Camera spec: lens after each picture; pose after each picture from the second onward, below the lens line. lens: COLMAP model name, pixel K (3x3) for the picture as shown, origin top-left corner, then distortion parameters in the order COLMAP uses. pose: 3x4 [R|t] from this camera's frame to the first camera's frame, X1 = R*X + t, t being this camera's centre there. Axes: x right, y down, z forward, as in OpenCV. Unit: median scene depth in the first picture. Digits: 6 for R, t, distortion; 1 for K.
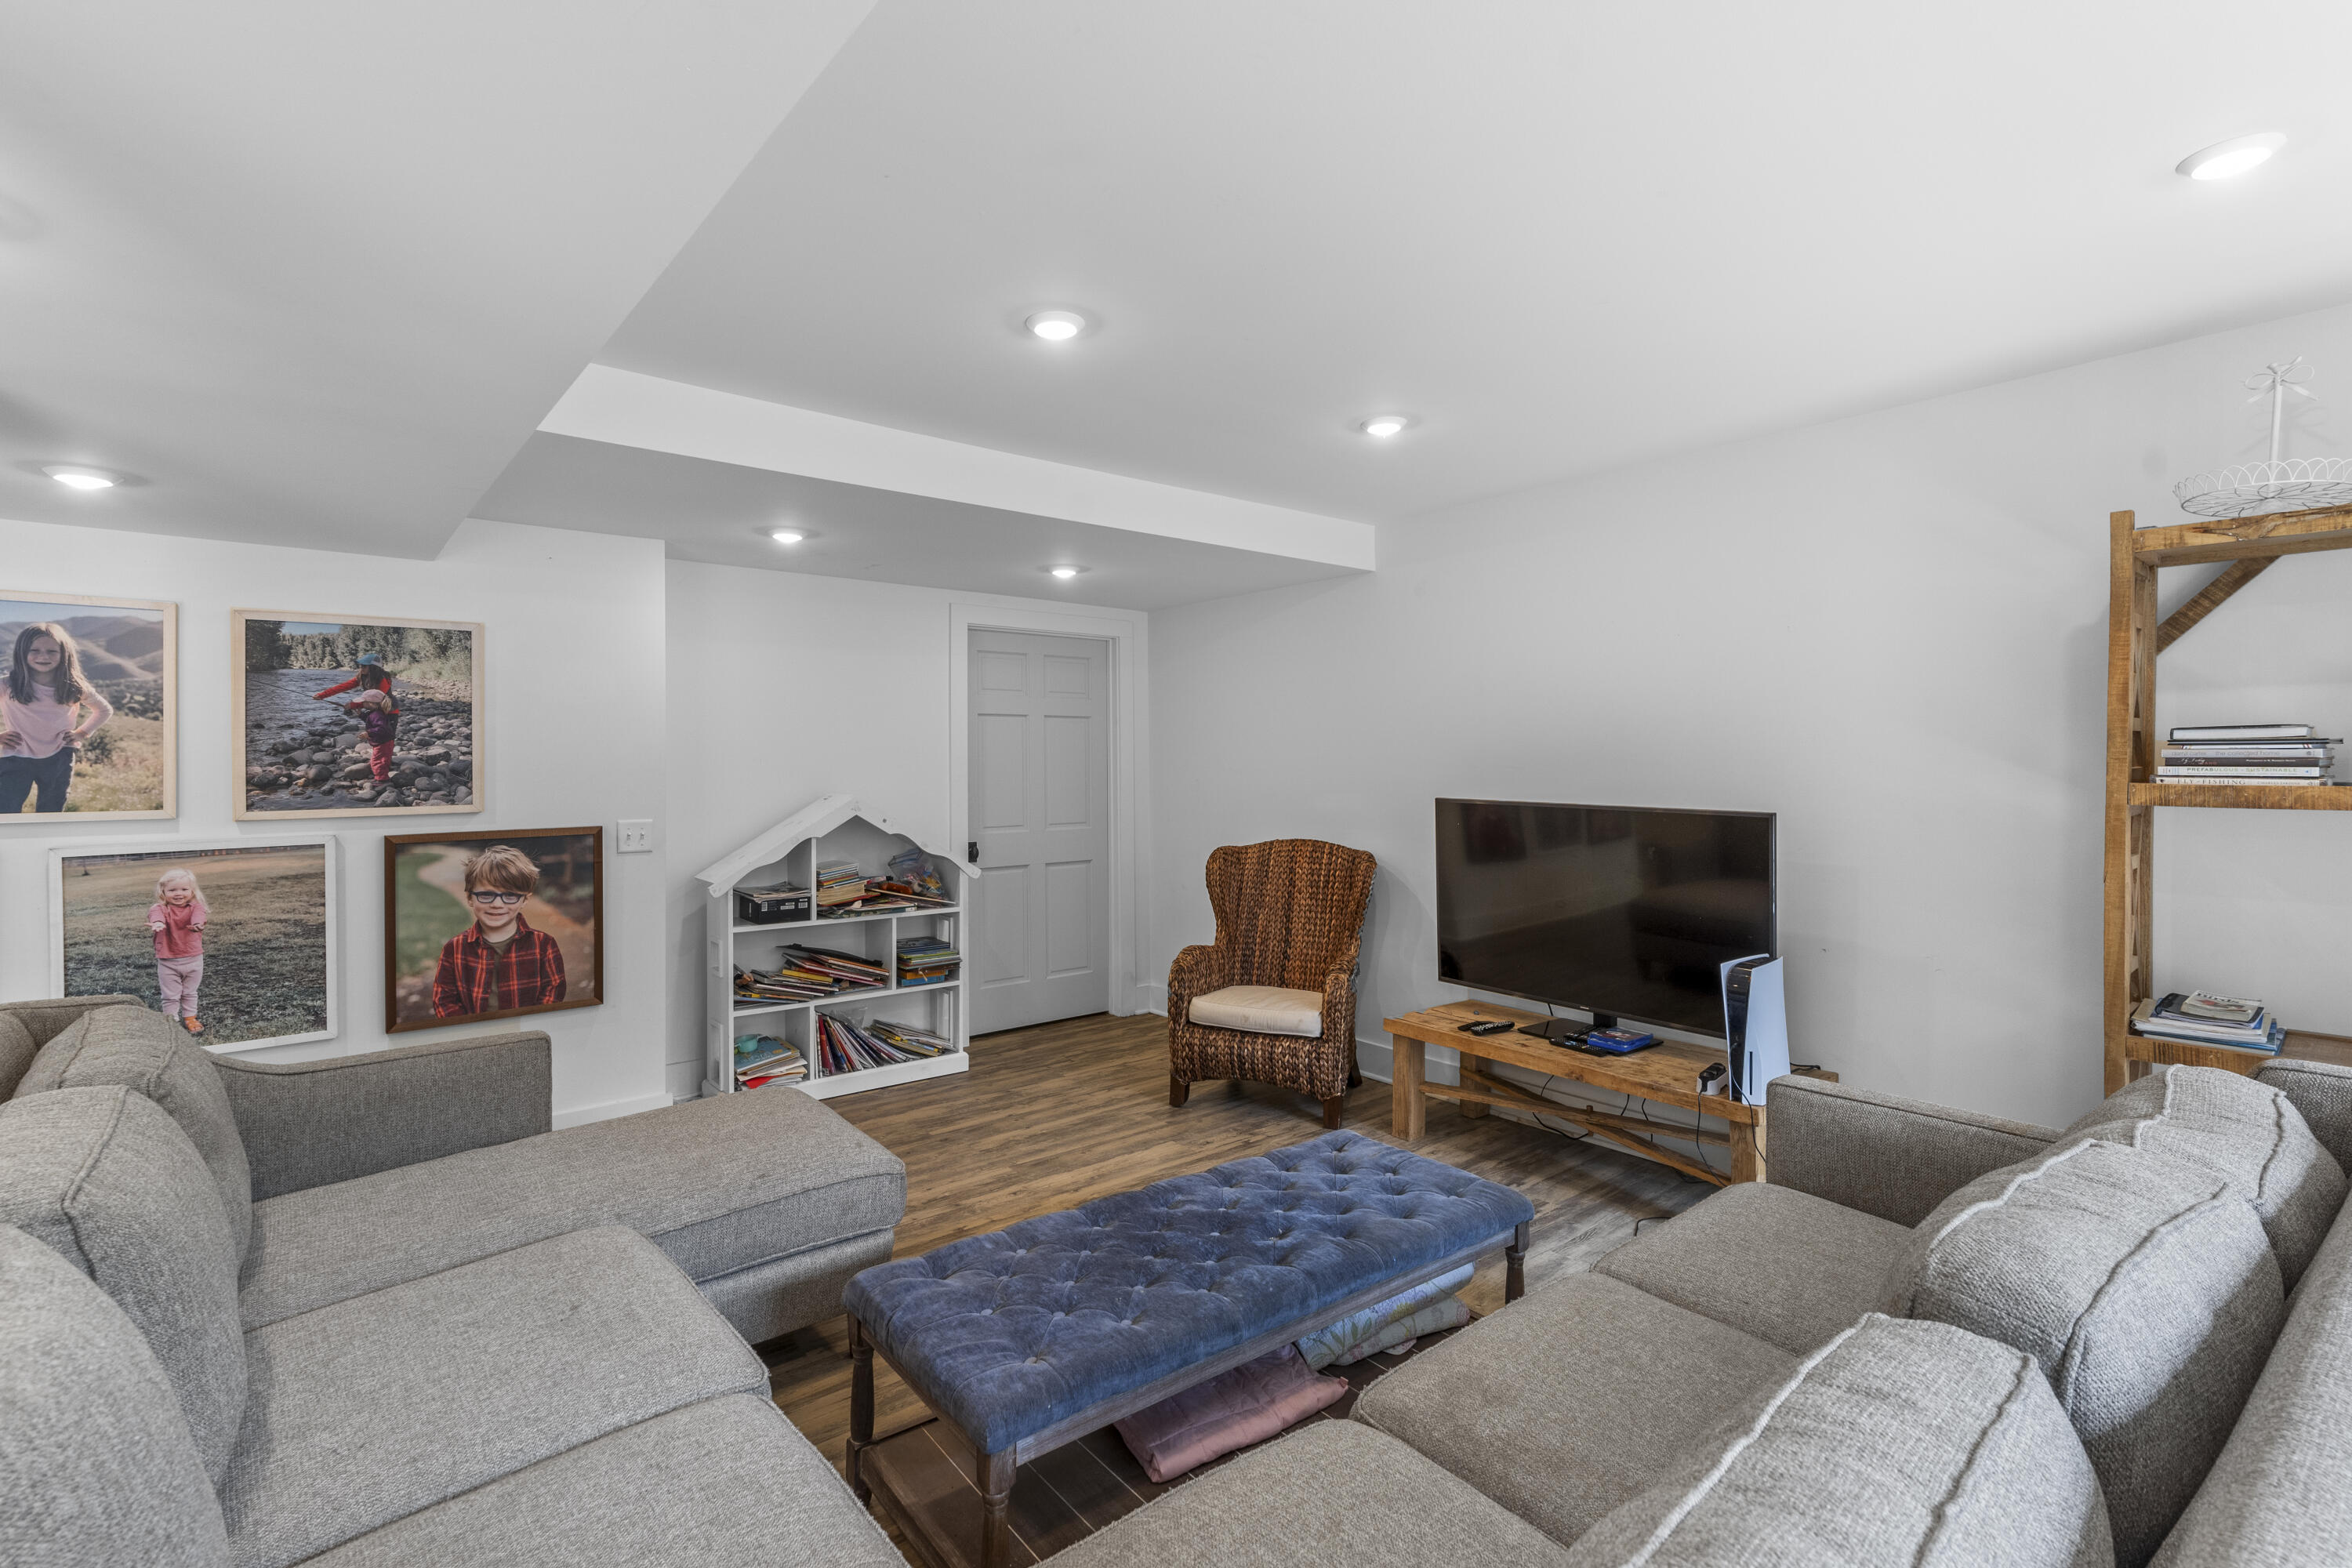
lens RADIAL K [[1087.2, 0, 1188.6], [0, 1087.2, 752.1], [0, 0, 1]] dist [-0.000751, 0.004128]
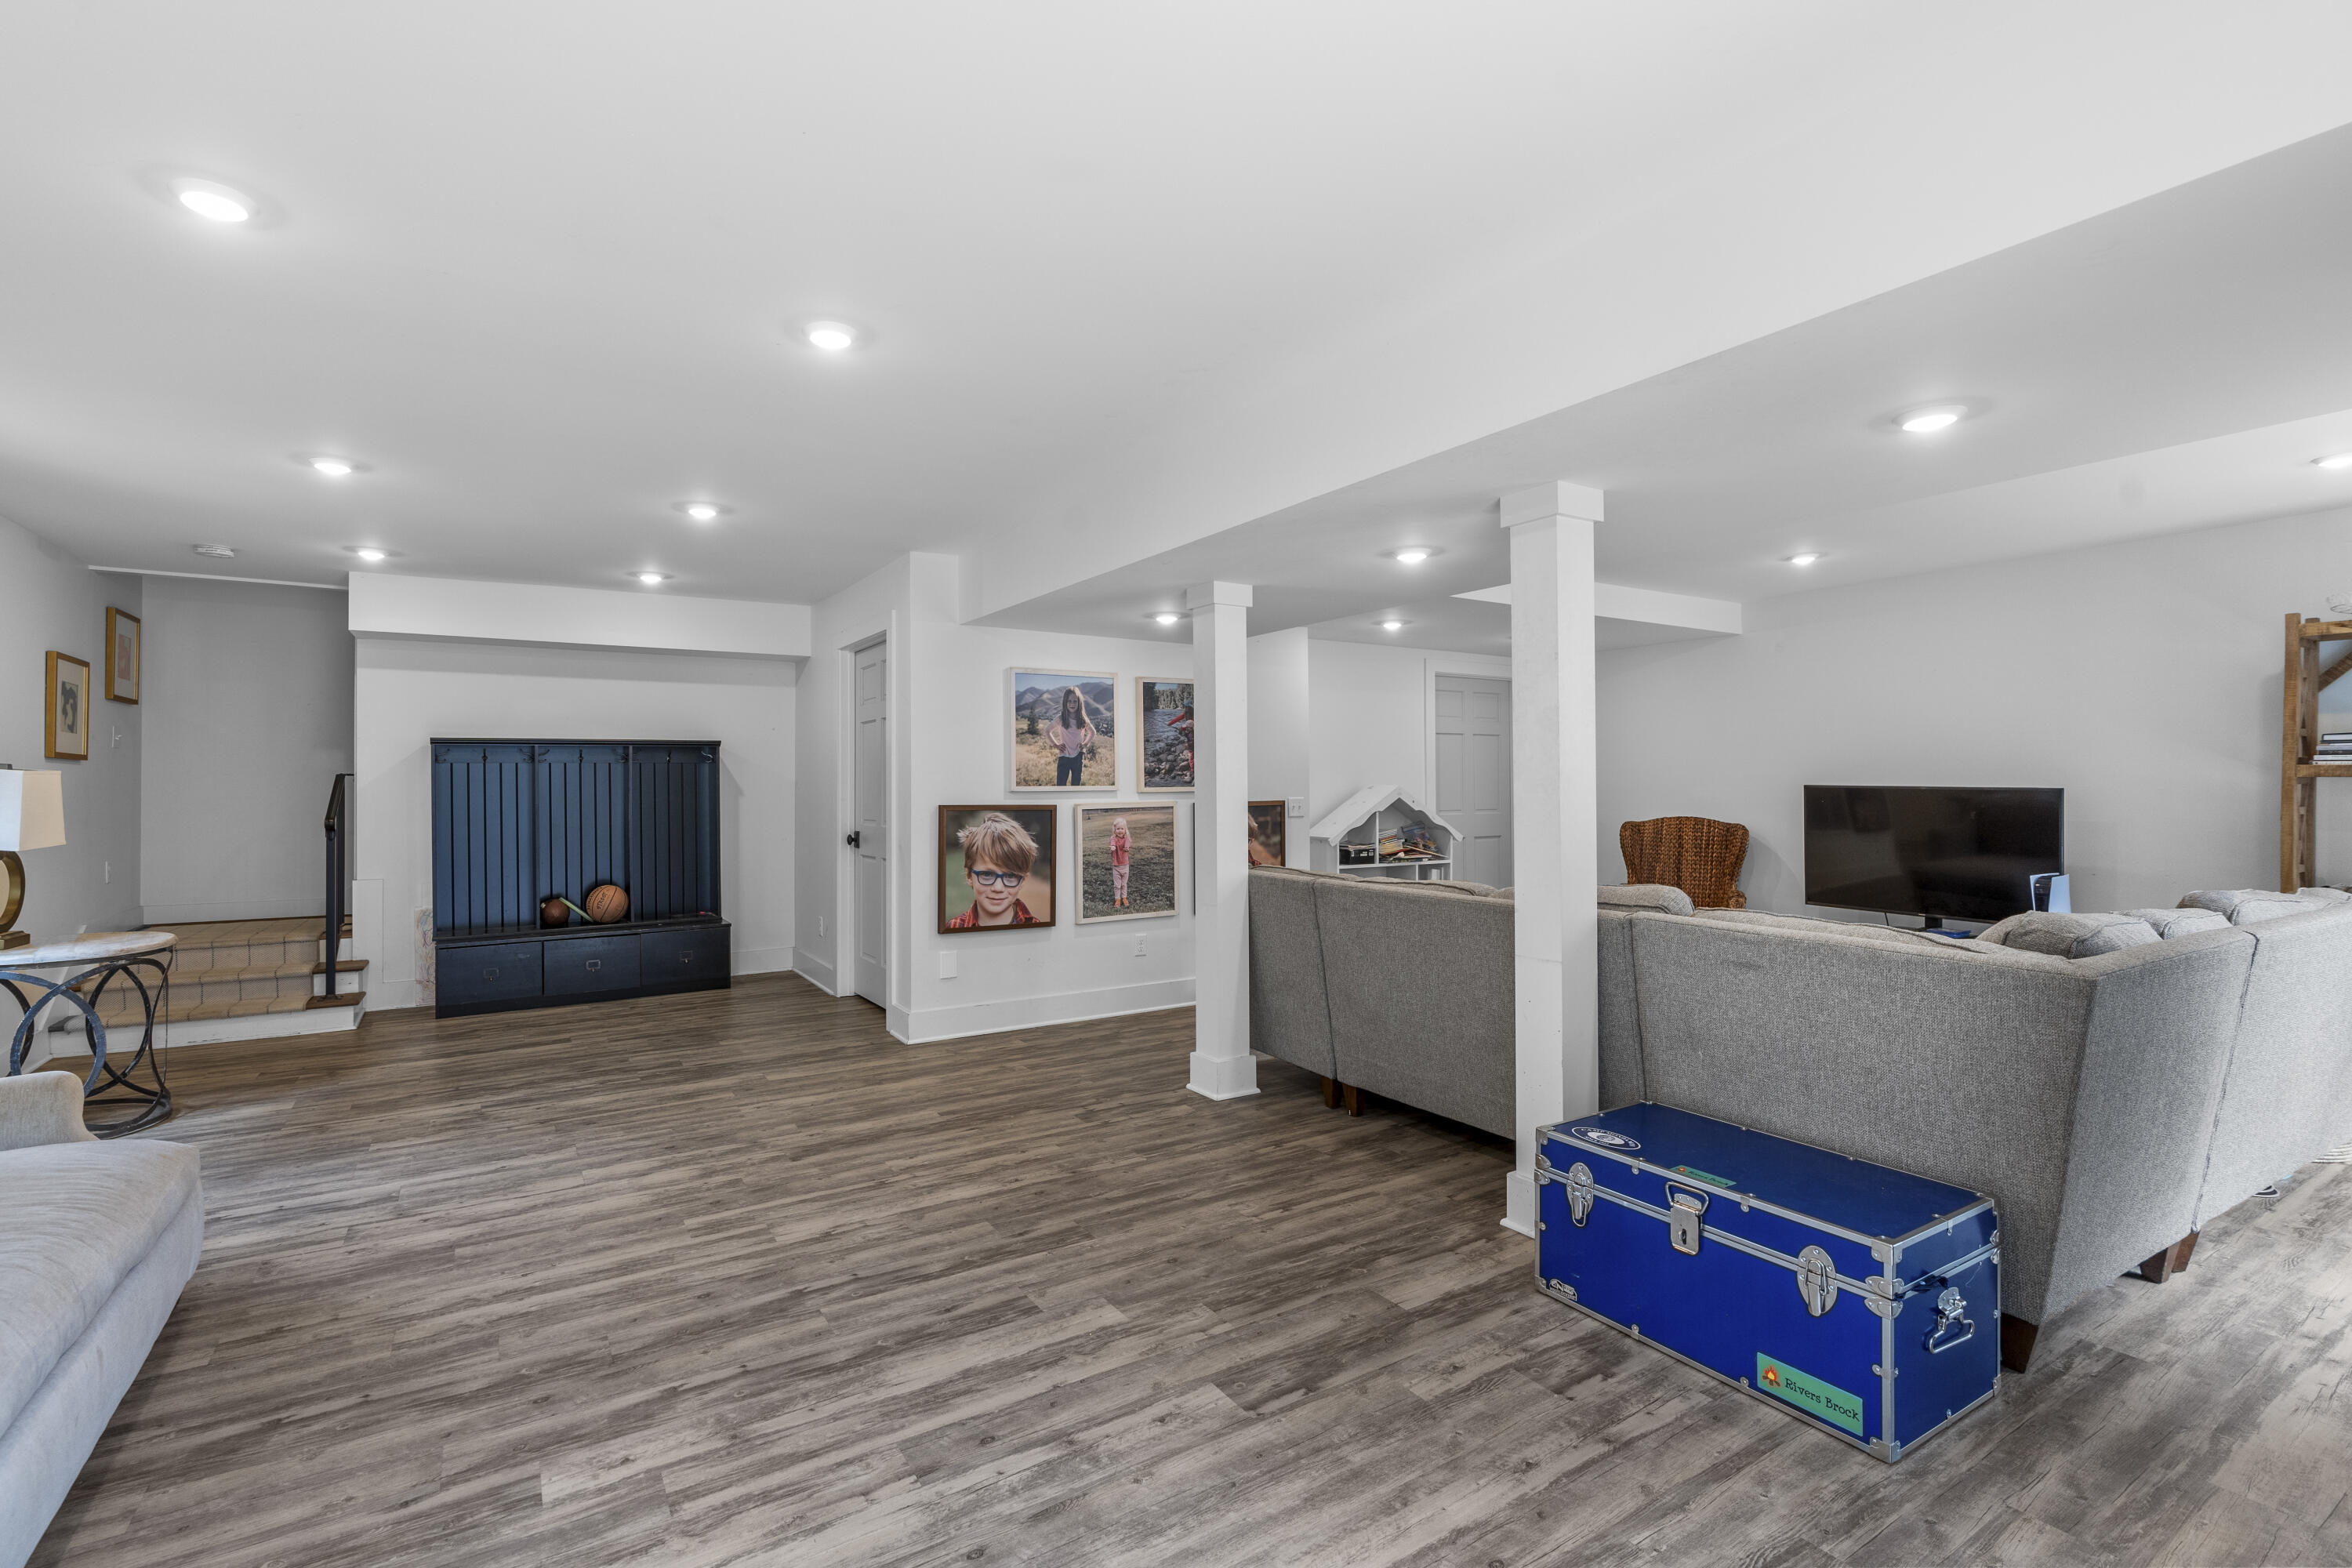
lens RADIAL K [[1087.2, 0, 1175.5], [0, 1087.2, 790.0], [0, 0, 1]] dist [-0.000751, 0.004128]
pose [[0.991855, 0.000080, -0.127369, -0.585564], [0.001759, 0.999896, 0.014328, 0.033066], [0.127357, -0.014436, 0.991752, -0.808693]]
